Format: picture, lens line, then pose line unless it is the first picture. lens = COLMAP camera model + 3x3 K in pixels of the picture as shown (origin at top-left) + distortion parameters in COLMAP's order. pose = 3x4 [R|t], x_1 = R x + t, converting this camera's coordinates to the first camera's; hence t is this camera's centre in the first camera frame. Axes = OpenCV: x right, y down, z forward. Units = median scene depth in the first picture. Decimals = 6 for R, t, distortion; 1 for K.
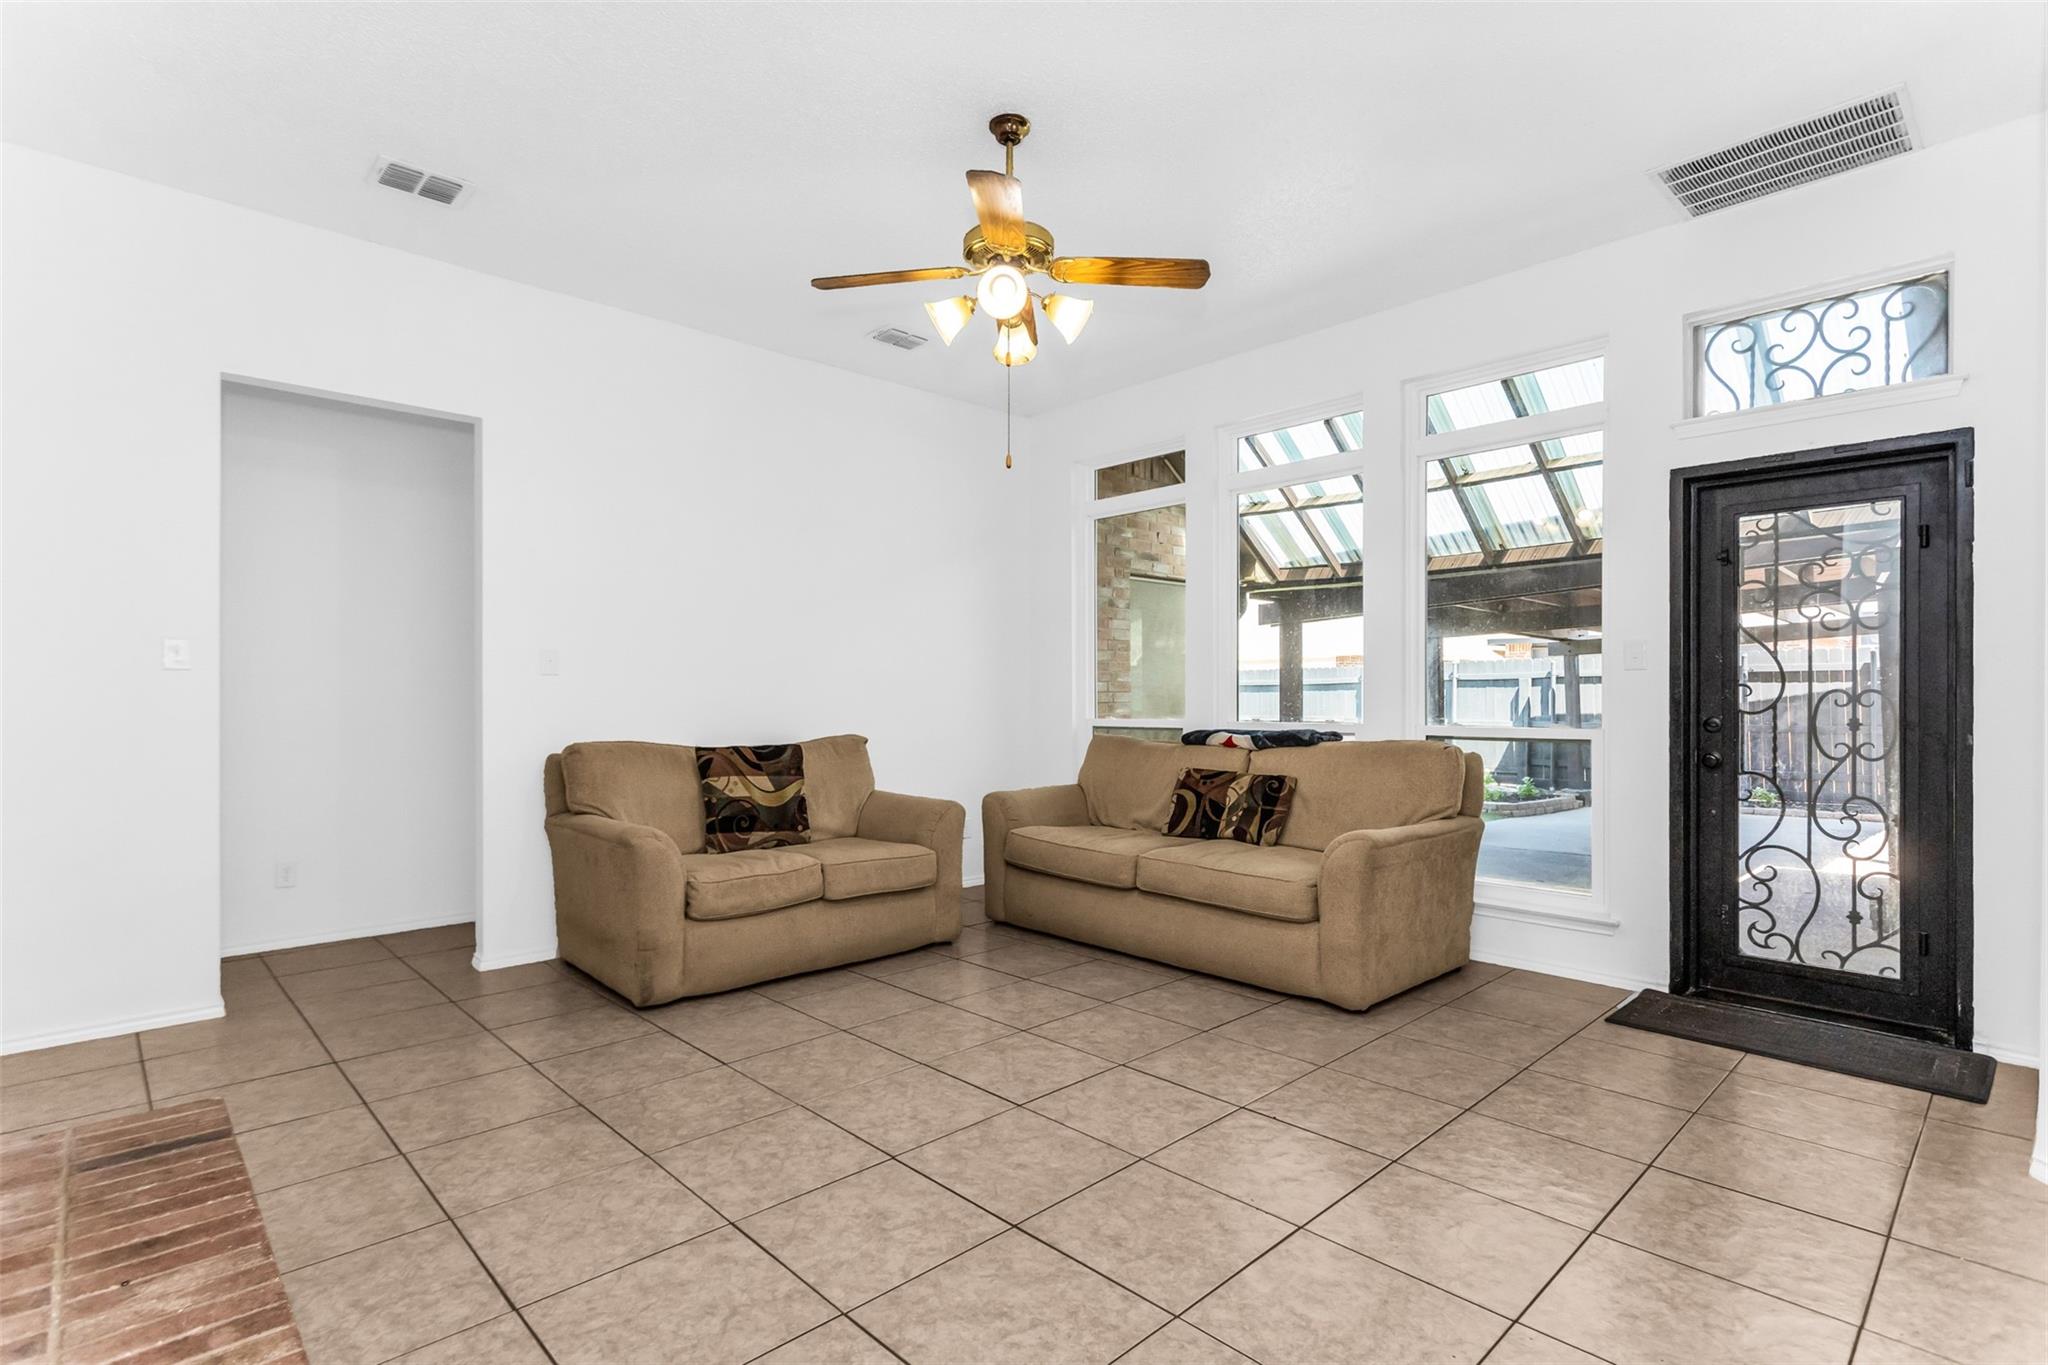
lens RADIAL K [[977.3, 0, 1027.9], [0, 977.3, 709.3], [0, 0, 1]] dist [-0.001215, 0.000379]
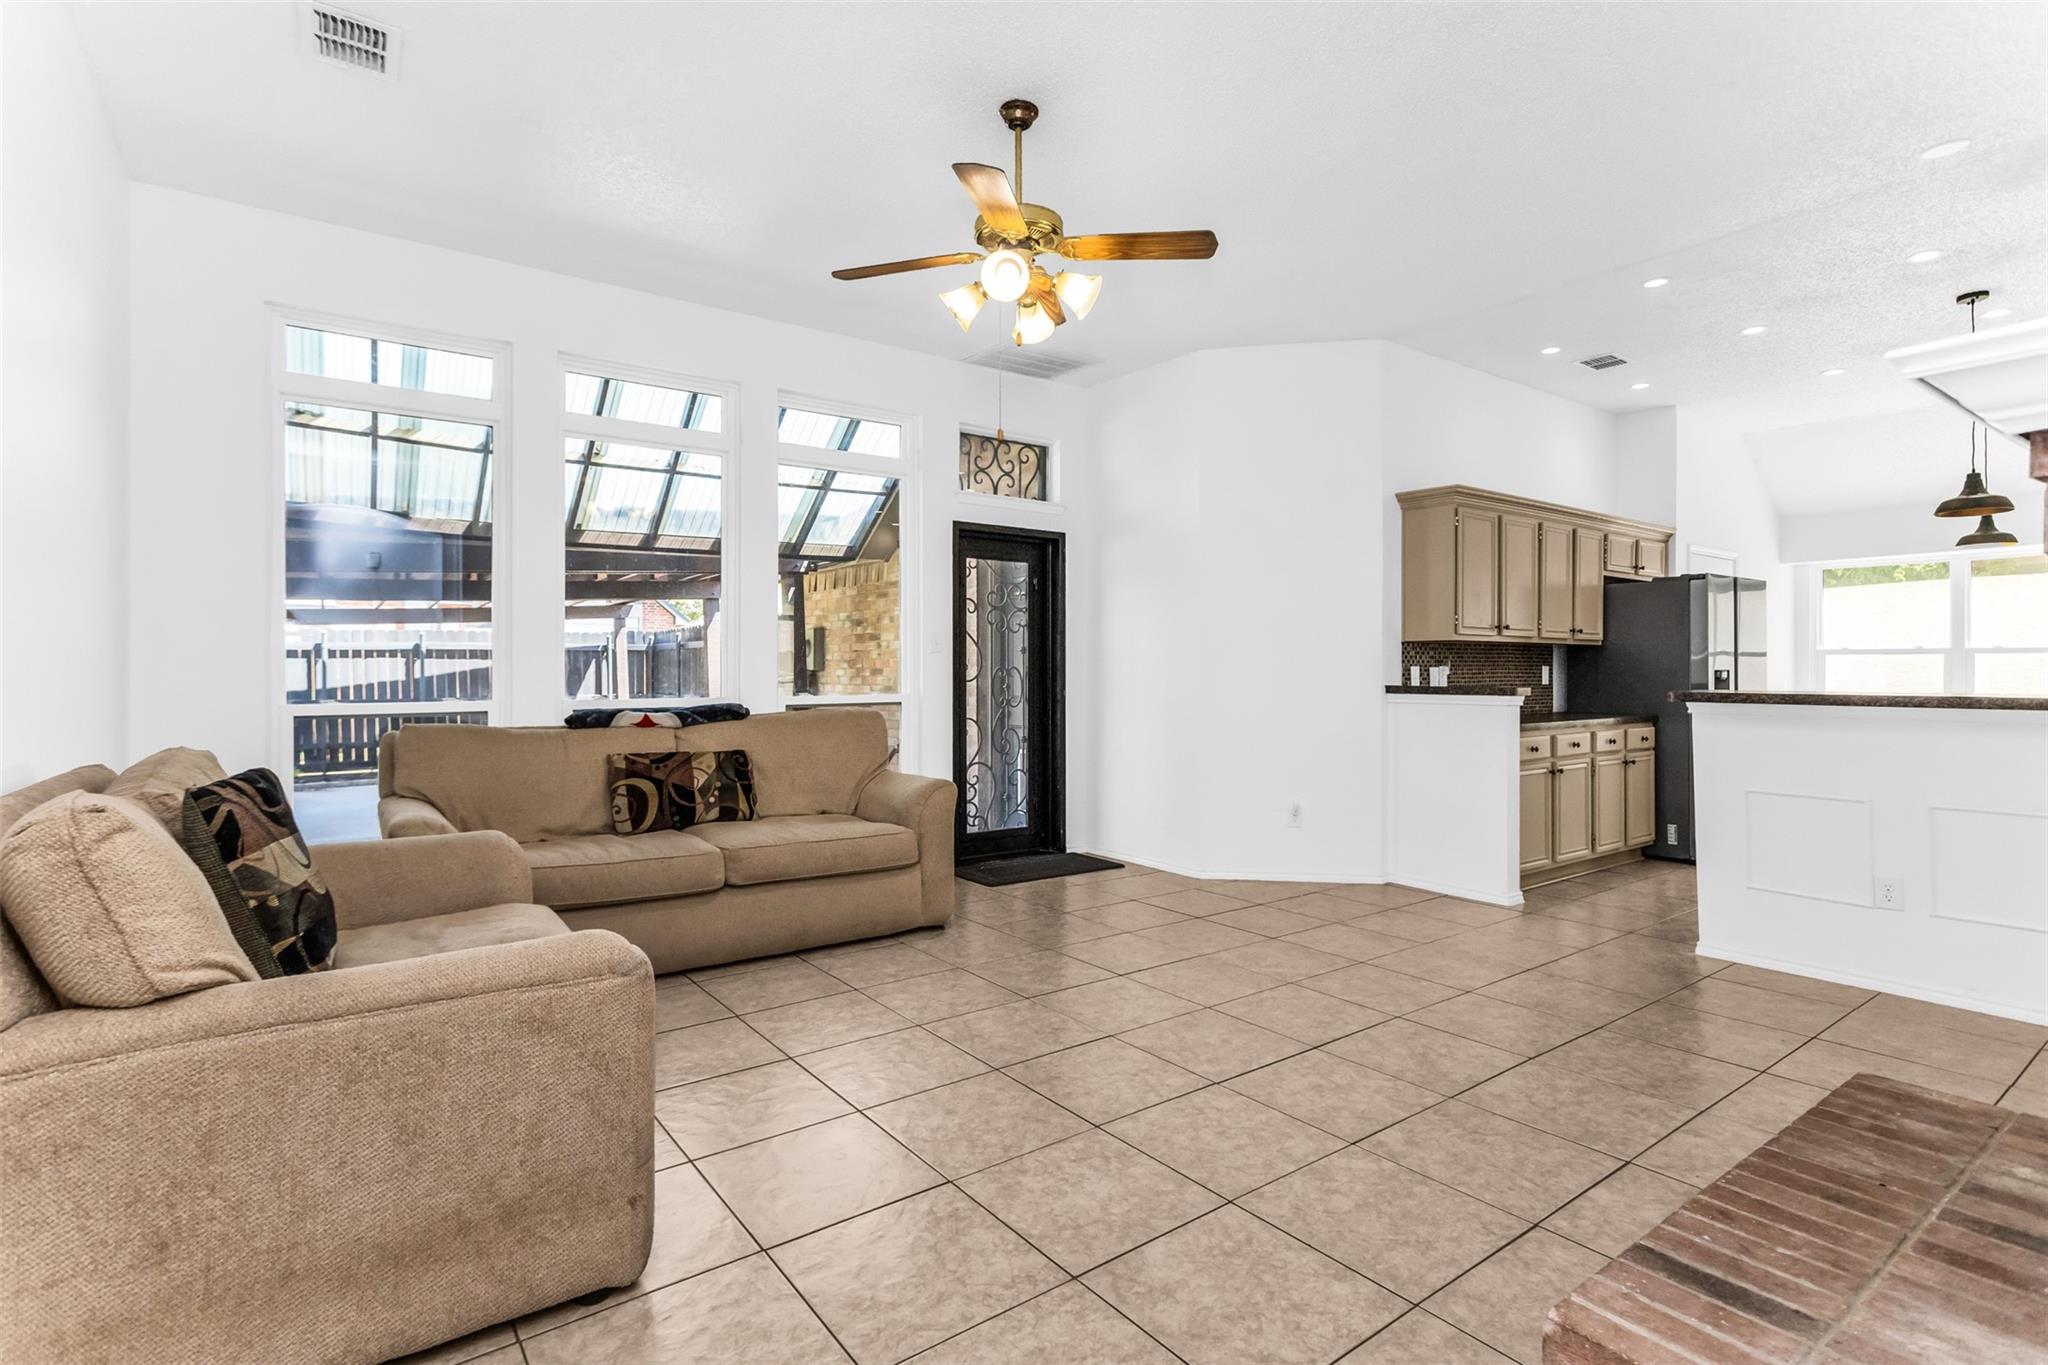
lens RADIAL K [[980.5, 0, 1016.1], [0, 980.5, 680.8], [0, 0, 1]] dist [0.002306, 0.000960]
pose [[0.138216, -0.008822, 0.990363, -0.917820], [0.012124, 0.999900, 0.007214, -0.008886], [-0.990328, 0.011010, 0.138309, 0.766978]]
